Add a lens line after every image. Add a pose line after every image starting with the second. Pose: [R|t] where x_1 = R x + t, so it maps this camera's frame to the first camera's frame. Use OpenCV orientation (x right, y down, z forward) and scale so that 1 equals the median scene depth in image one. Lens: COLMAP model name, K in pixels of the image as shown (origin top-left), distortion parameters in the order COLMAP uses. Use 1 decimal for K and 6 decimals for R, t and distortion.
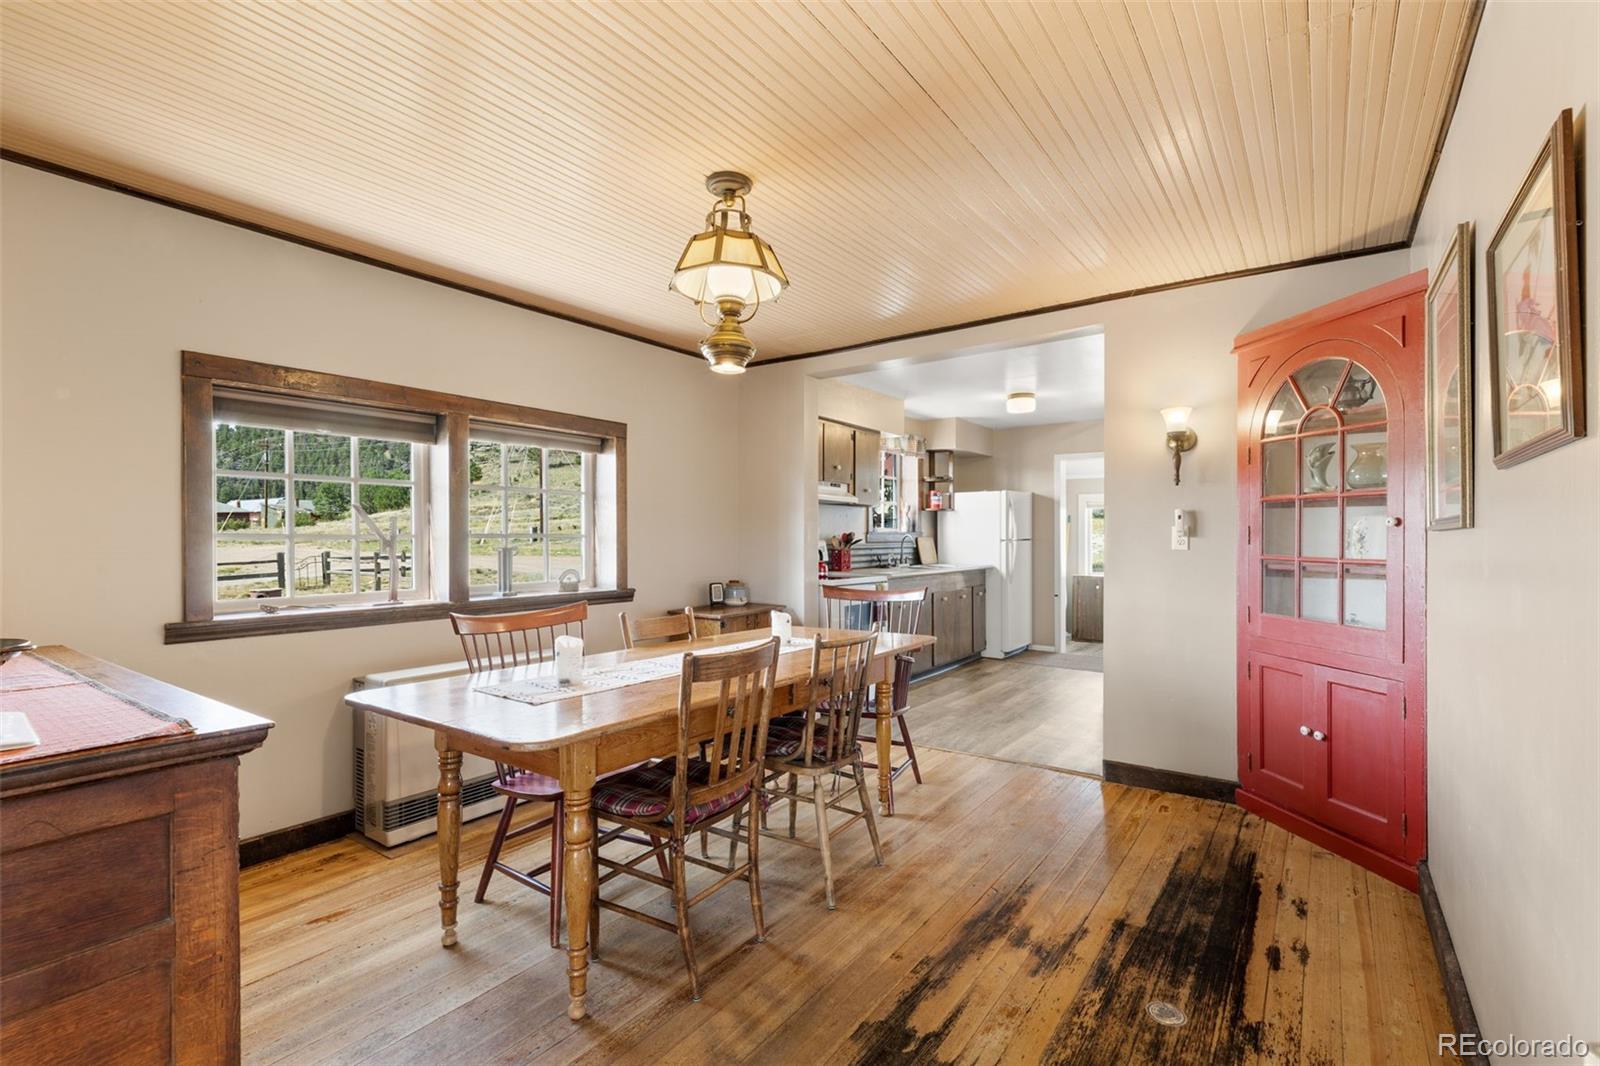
lens RADIAL K [[725.2, 0, 806.2], [0, 725.2, 535.4], [0, 0, 1]] dist [0.011413, 0.000216]
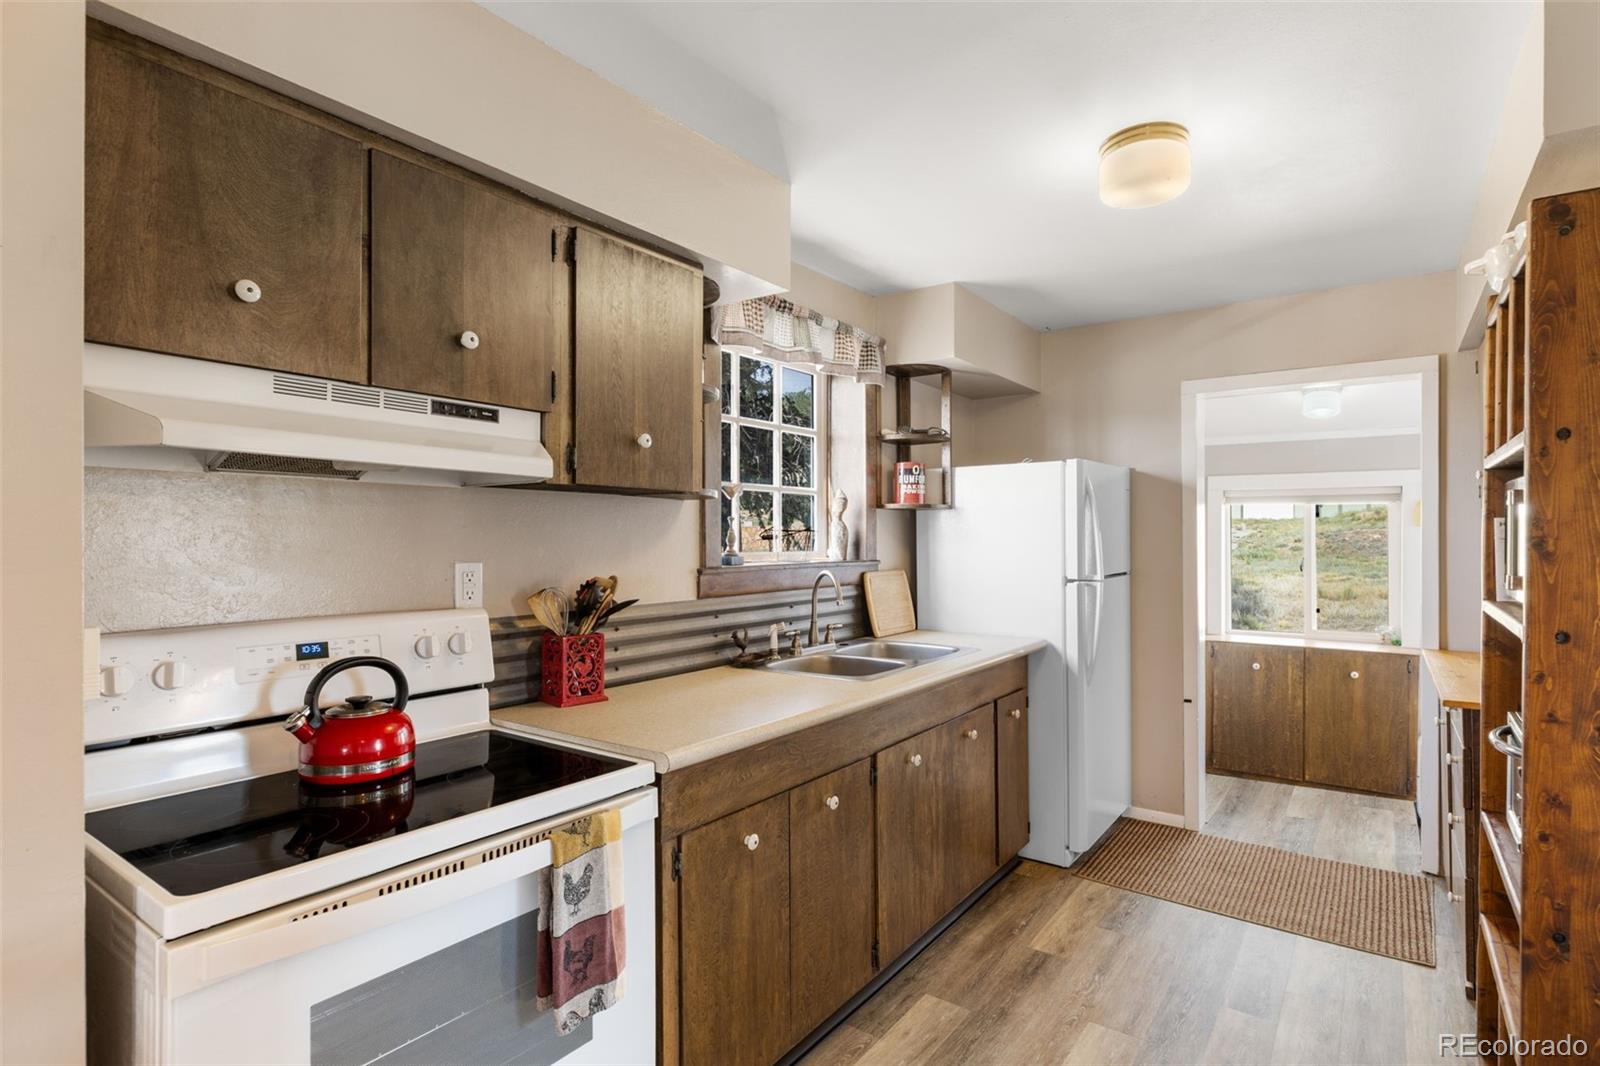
lens RADIAL K [[809.2, 0, 806.8], [0, 809.2, 537.0], [0, 0, 1]] dist [0.002481, 0.000067]
pose [[0.999920, -0.002451, -0.012425, 0.124897], [0.002434, 0.999996, -0.001415, -0.017141], [0.012429, 0.001385, 0.999922, 0.528984]]
